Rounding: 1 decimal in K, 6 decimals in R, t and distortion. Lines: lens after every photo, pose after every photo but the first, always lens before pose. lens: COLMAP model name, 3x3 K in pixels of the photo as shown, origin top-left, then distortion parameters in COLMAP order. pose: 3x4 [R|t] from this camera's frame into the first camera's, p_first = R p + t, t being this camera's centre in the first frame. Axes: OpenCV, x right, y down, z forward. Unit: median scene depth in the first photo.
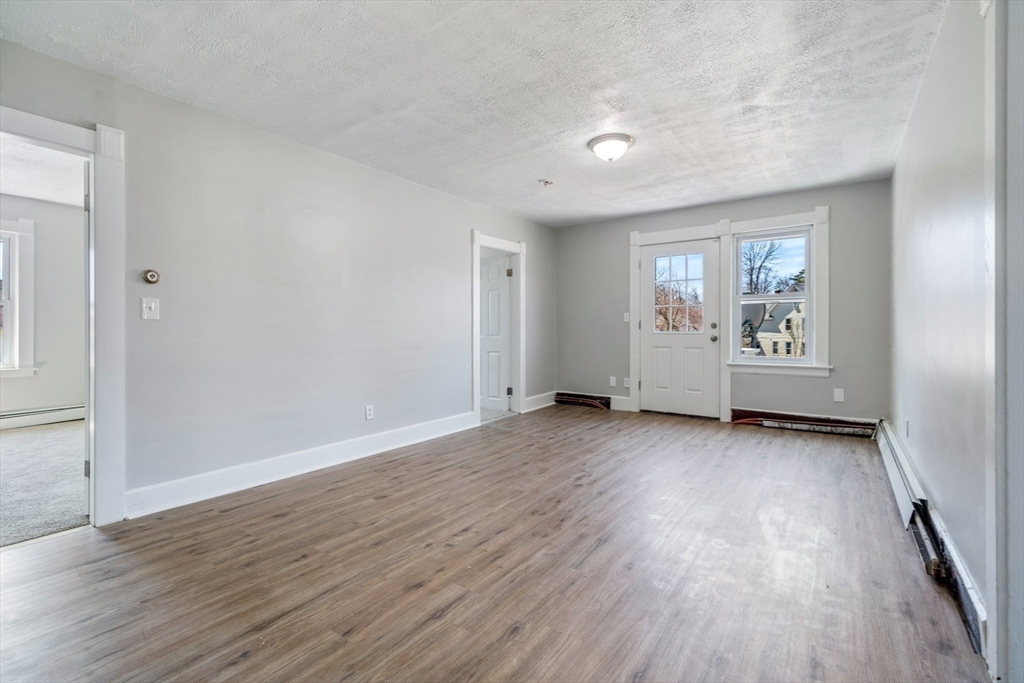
lens RADIAL K [[456.4, 0, 510.6], [0, 456.4, 332.3], [0, 0, 1]] dist [-0.001015, 0.000846]
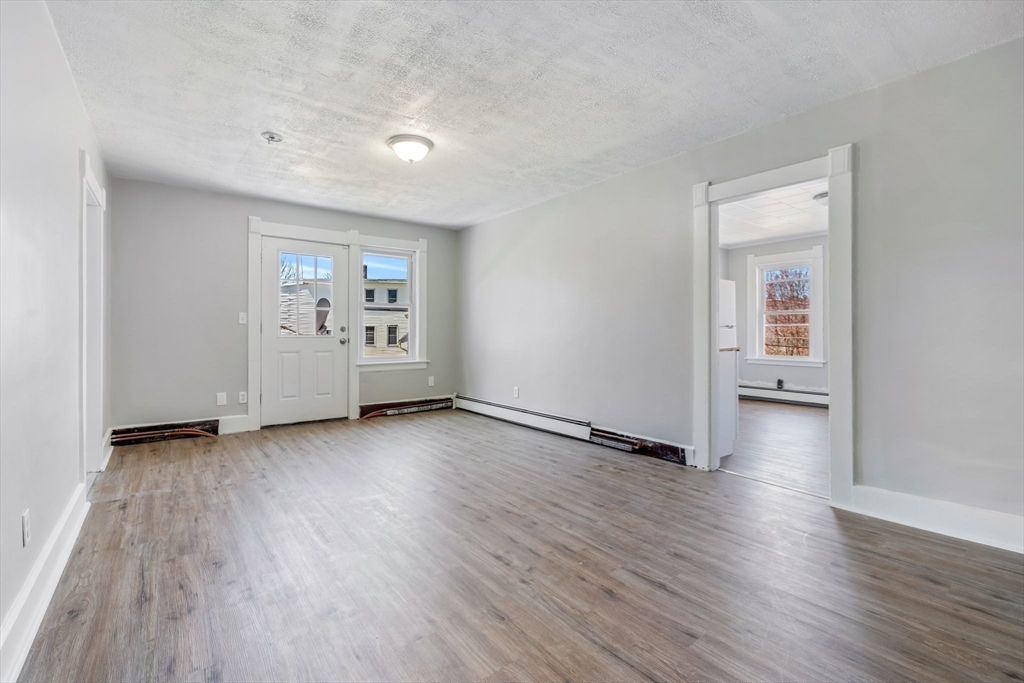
lens RADIAL K [[456.4, 0, 508.9], [0, 456.4, 333.9], [0, 0, 1]] dist [-0.001015, 0.000846]
pose [[0.281424, -0.000366, 0.959584, -0.762775], [0.006186, 0.999980, -0.001432, 0.000237], [-0.959564, 0.006339, 0.281420, 0.588892]]
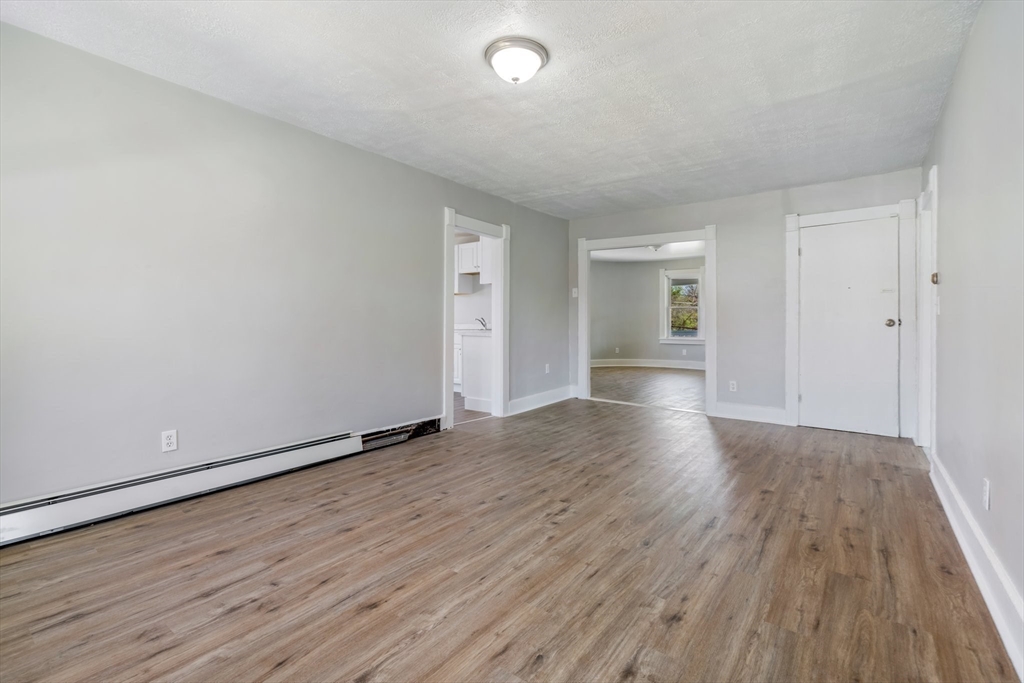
lens RADIAL K [[456.4, 0, 522.5], [0, 456.4, 314.5], [0, 0, 1]] dist [-0.001015, 0.000846]
pose [[-0.999999, 0.000712, 0.001451, 0.235942], [0.000695, 0.999928, -0.011954, -0.010942], [-0.001460, -0.011953, -0.999927, 1.932053]]
